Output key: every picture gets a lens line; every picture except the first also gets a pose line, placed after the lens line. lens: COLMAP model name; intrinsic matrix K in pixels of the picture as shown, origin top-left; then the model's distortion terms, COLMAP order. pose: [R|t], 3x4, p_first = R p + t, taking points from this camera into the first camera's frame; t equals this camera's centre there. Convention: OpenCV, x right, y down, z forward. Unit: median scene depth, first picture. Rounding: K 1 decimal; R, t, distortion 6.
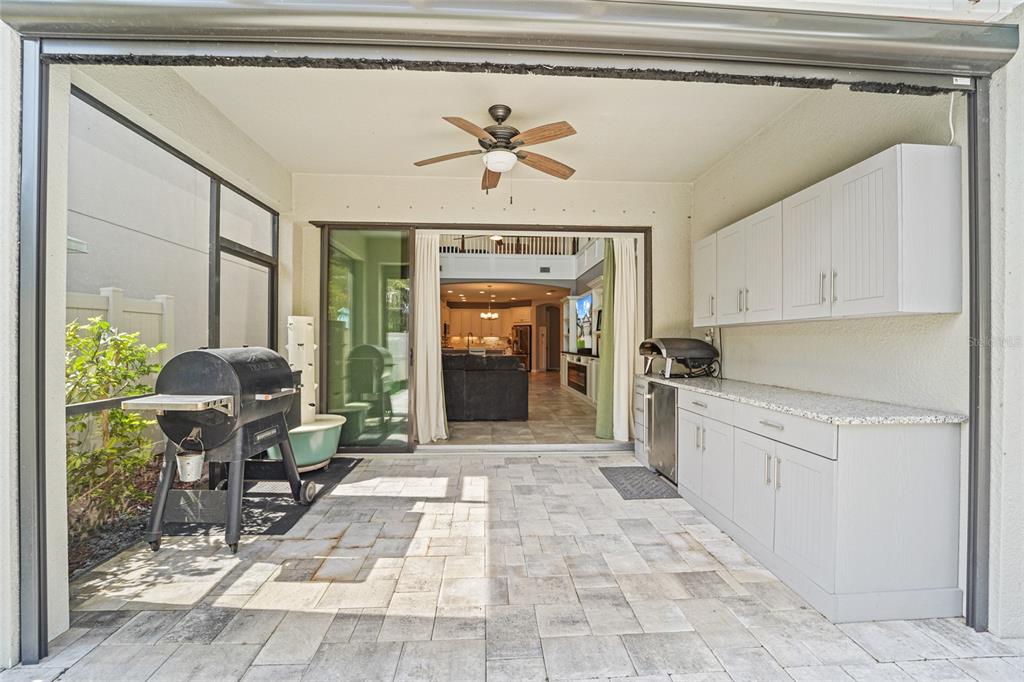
lens RADIAL K [[420.3, 0, 510.5], [0, 420.3, 342.3], [0, 0, 1]] dist [-0.022575, 0.000047]
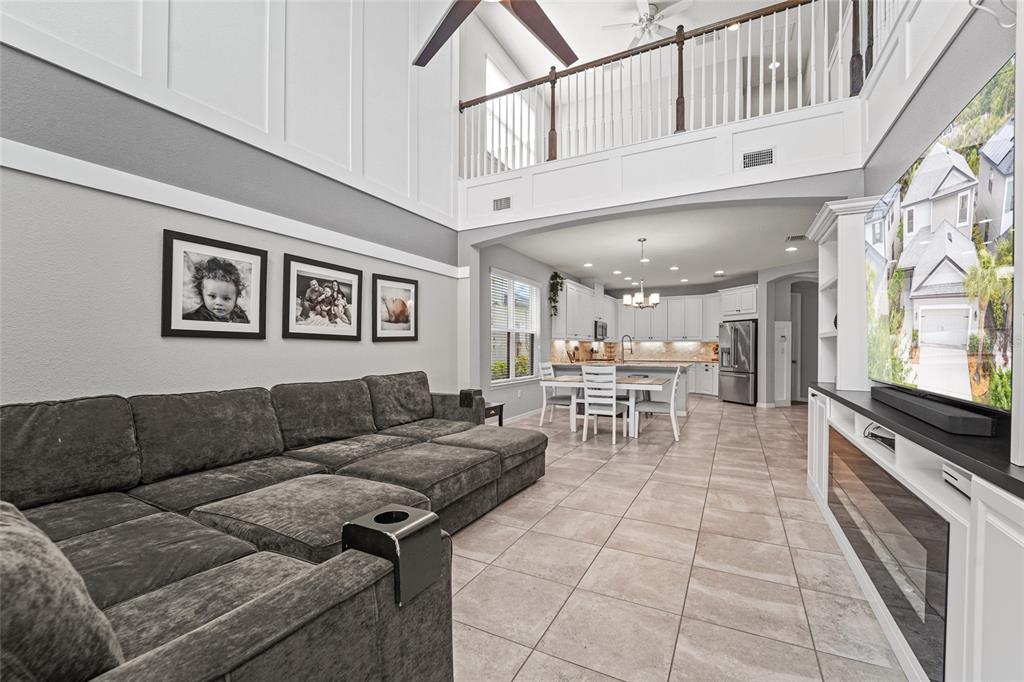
lens RADIAL K [[429.9, 0, 508.7], [0, 429.9, 356.2], [0, 0, 1]] dist [-0.015112, -0.000415]
pose [[0.858182, 0.004335, -0.513327, 0.057379], [0.004648, 0.999858, 0.016214, -0.003848], [0.513325, -0.016301, 0.858040, 0.372183]]
